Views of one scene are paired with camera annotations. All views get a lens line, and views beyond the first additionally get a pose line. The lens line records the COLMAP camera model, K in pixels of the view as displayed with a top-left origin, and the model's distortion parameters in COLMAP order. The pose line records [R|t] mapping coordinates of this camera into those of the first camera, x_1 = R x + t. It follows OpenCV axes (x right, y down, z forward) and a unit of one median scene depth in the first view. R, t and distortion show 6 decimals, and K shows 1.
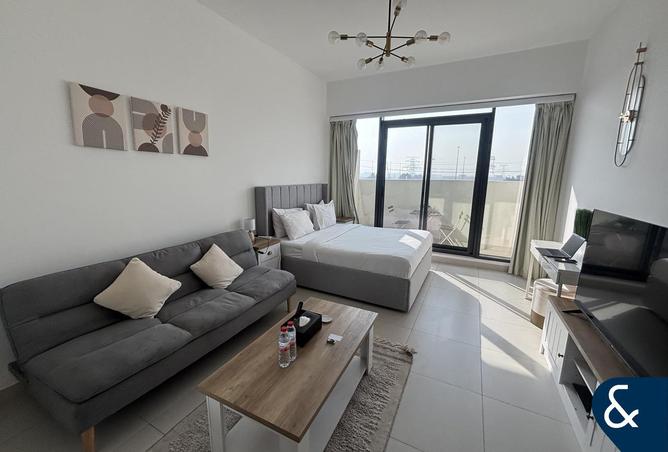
lens RADIAL K [[273.6, 0, 334.9], [0, 273.6, 224.5], [0, 0, 1]] dist [0.002585, 0.002021]
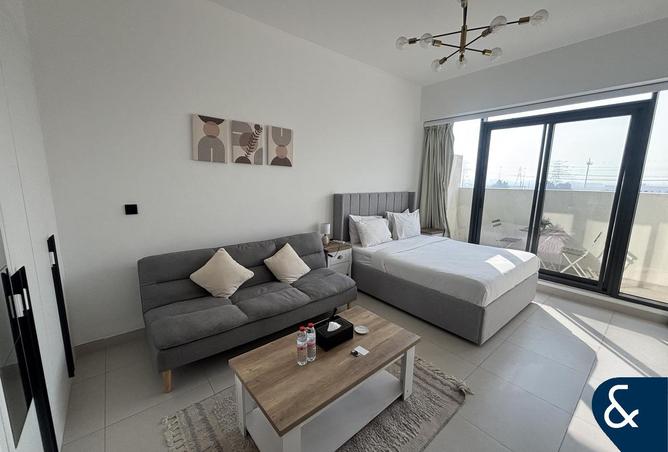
lens RADIAL K [[273.6, 0, 334.8], [0, 273.6, 225.7], [0, 0, 1]] dist [0.002585, 0.002021]
pose [[0.918234, 0.071761, -0.389482, 0.177129], [-0.079264, 0.996849, -0.003203, -0.013807], [0.388025, 0.033813, 0.921029, 0.031322]]
